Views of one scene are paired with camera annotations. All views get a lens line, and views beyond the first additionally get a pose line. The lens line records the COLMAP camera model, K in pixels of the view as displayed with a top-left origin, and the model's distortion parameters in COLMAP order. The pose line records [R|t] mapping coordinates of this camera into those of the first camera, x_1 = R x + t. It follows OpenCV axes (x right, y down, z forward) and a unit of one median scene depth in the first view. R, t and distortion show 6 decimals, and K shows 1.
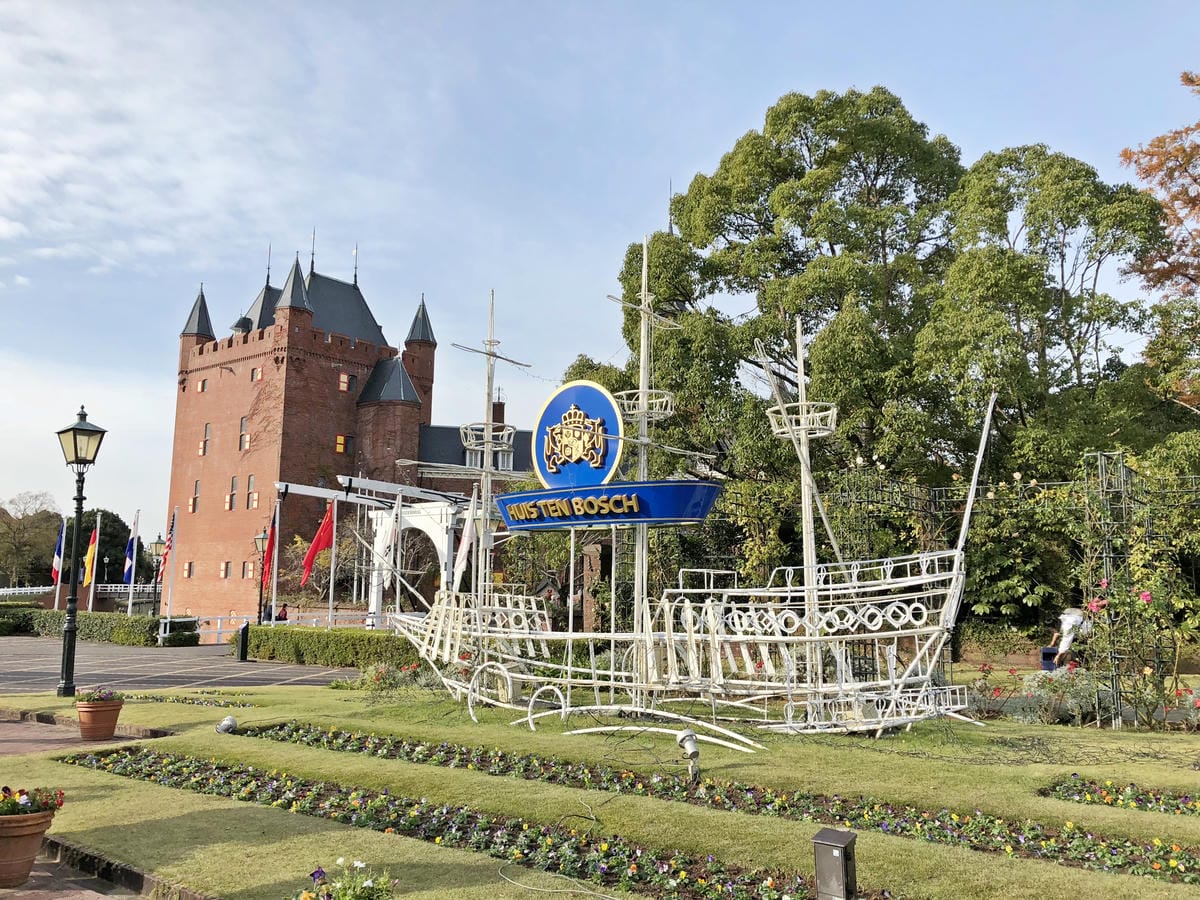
lens RADIAL K [[980.3, 0, 599.0], [0, 980.3, 450.4], [0, 0, 1]] dist [0.030695, -0.020723]
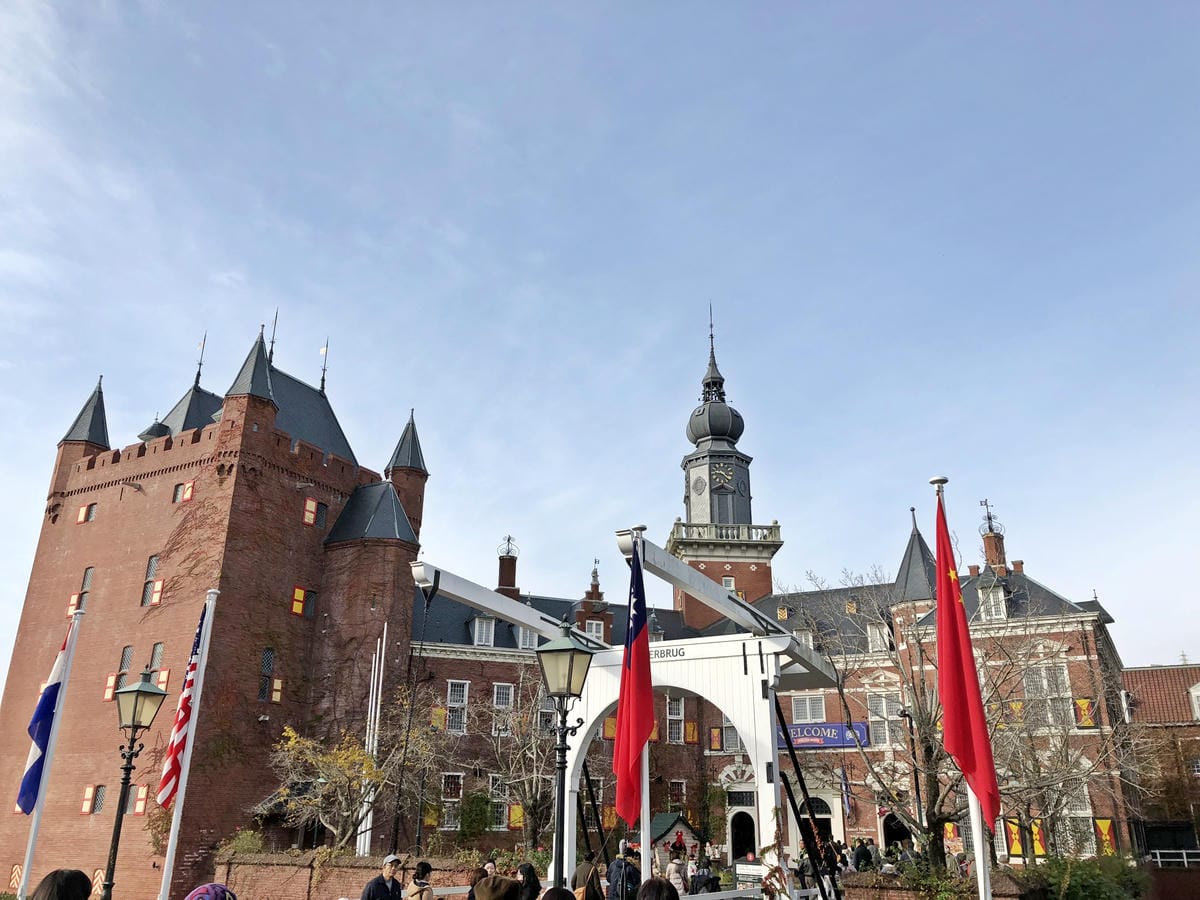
lens RADIAL K [[980.3, 0, 592.5], [0, 980.3, 440.7], [0, 0, 1]] dist [0.030695, -0.020723]
pose [[0.987581, 0.054633, 0.147305, -0.167646], [-0.018440, 0.971419, -0.236655, 0.042398], [-0.156024, 0.231000, 0.960362, 0.290934]]
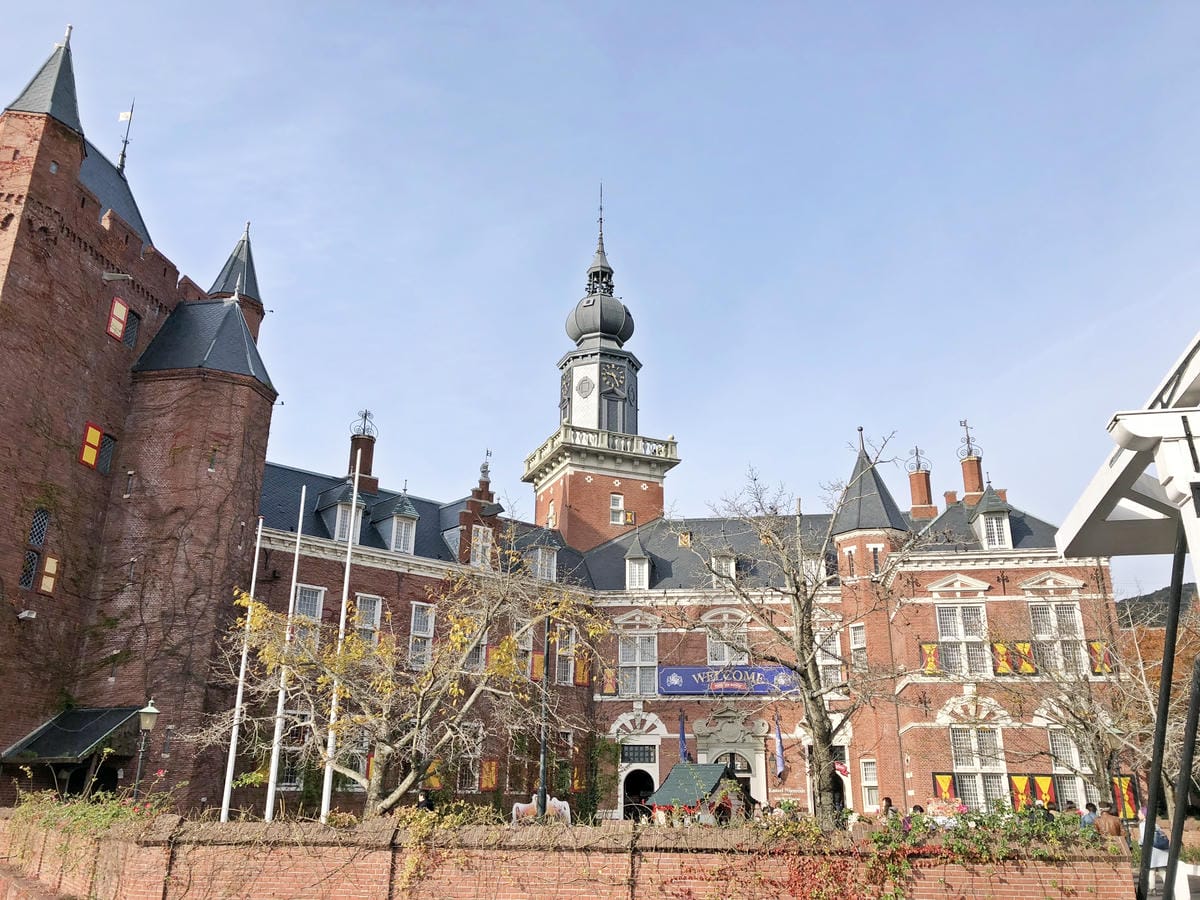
lens RADIAL K [[980.3, 0, 600.3], [0, 980.3, 432.2], [0, 0, 1]] dist [0.030695, -0.020723]
pose [[0.875076, 0.164906, 0.455024, -0.263046], [-0.063056, 0.970995, -0.230635, 0.075110], [-0.479860, 0.173131, 0.860093, 0.498676]]
